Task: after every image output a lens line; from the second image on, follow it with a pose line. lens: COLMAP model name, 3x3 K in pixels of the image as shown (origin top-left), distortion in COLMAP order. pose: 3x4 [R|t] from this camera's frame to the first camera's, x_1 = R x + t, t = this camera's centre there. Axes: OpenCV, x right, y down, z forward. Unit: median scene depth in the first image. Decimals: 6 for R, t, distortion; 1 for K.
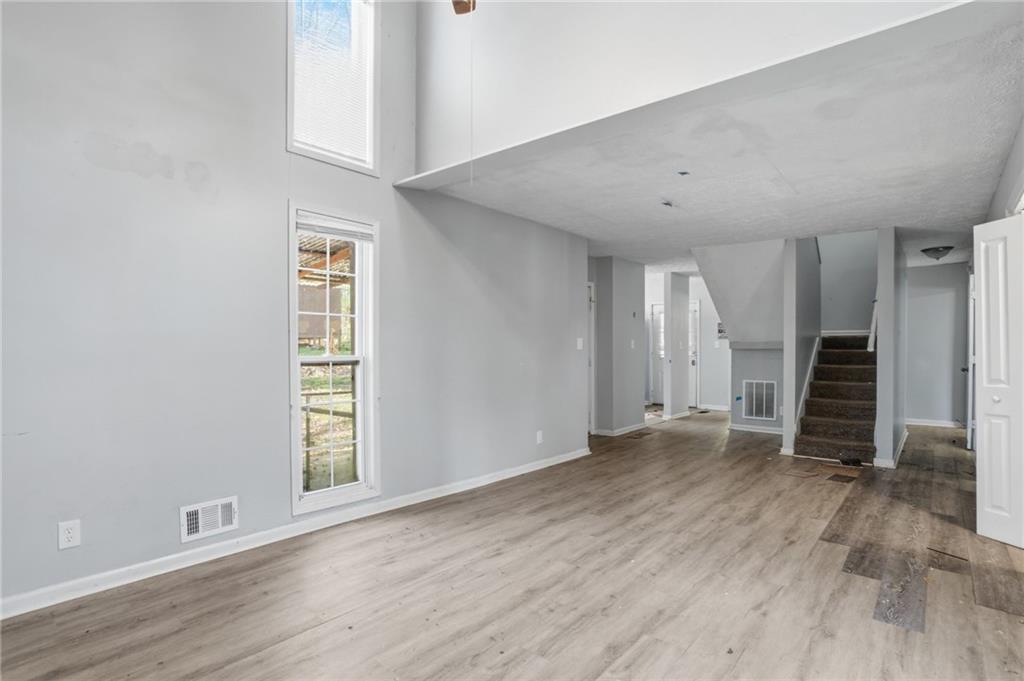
lens RADIAL K [[521.7, 0, 513.4], [0, 521.7, 346.1], [0, 0, 1]] dist [-0.078747, 0.037953]
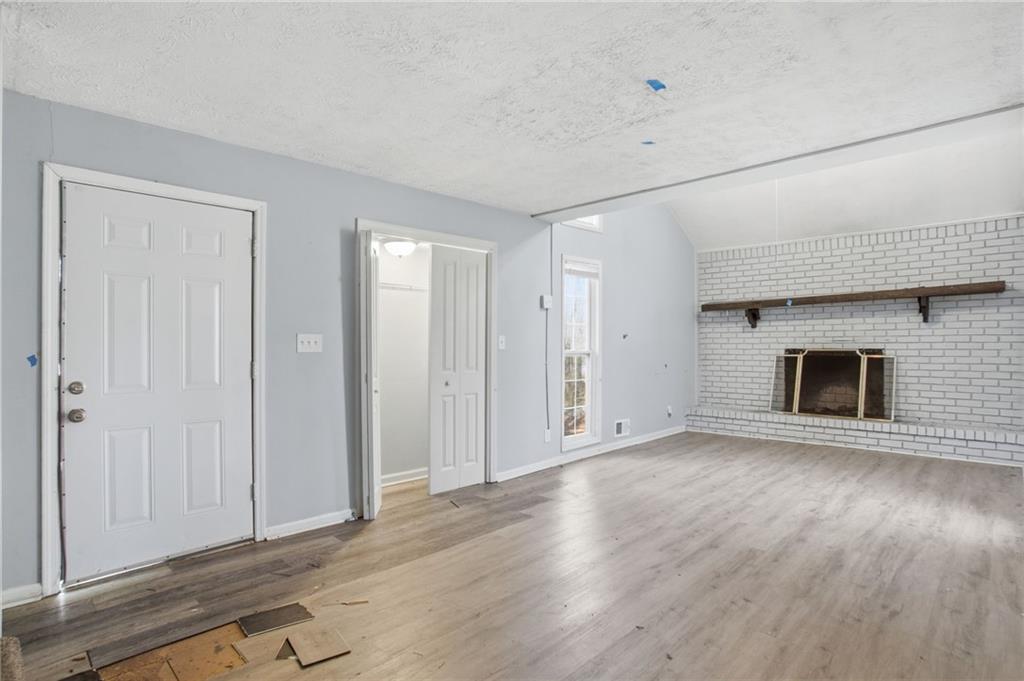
lens RADIAL K [[521.7, 0, 513.4], [0, 521.7, 346.1], [0, 0, 1]] dist [-0.078747, 0.037953]
pose [[-0.997311, 0.003646, 0.073189, 0.530667], [0.003665, 0.999993, 0.000130, 0.004559], [-0.073188, 0.000398, -0.997318, 2.016327]]
